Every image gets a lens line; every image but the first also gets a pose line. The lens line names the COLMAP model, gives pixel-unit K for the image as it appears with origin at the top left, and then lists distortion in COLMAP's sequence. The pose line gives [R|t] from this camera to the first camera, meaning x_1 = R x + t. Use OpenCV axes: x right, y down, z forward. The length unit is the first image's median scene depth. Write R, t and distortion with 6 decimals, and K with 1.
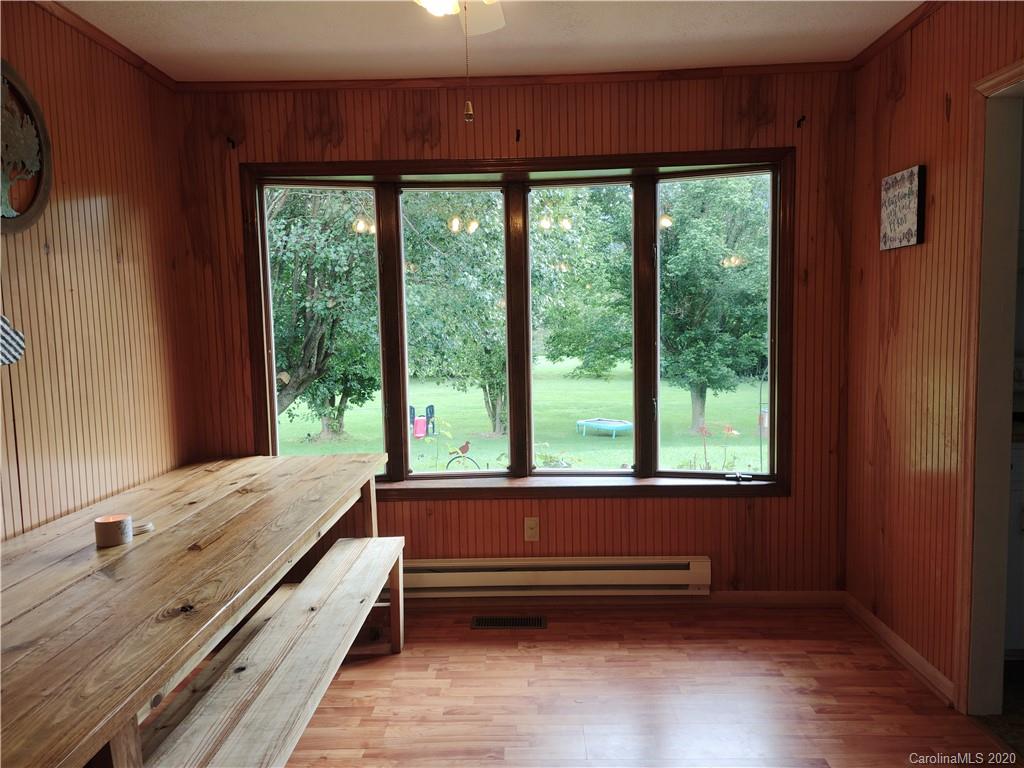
lens RADIAL K [[747.9, 0, 510.1], [0, 747.9, 390.1], [0, 0, 1]] dist [0.087925, -0.063601]
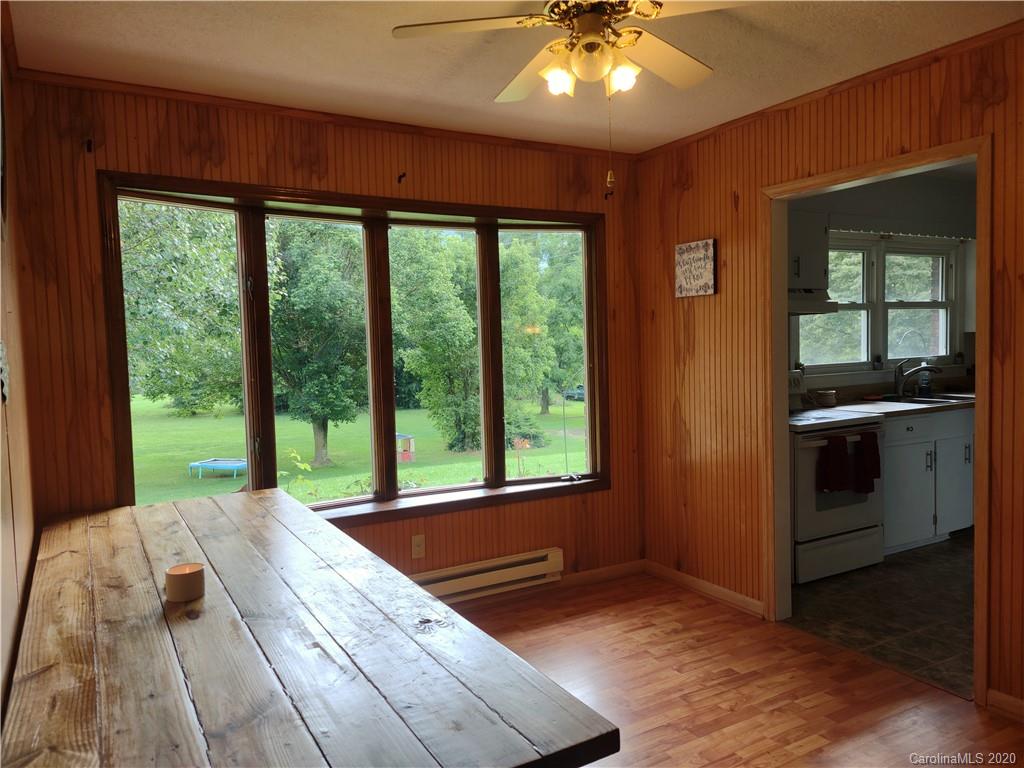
lens RADIAL K [[746.0, 0, 512.3], [0, 746.0, 391.8], [0, 0, 1]] dist [0.109595, -0.102313]
pose [[0.850531, -0.033205, 0.524876, -0.425013], [0.055450, 0.998104, -0.026711, 0.003843], [-0.522994, 0.051823, 0.850759, 0.020814]]
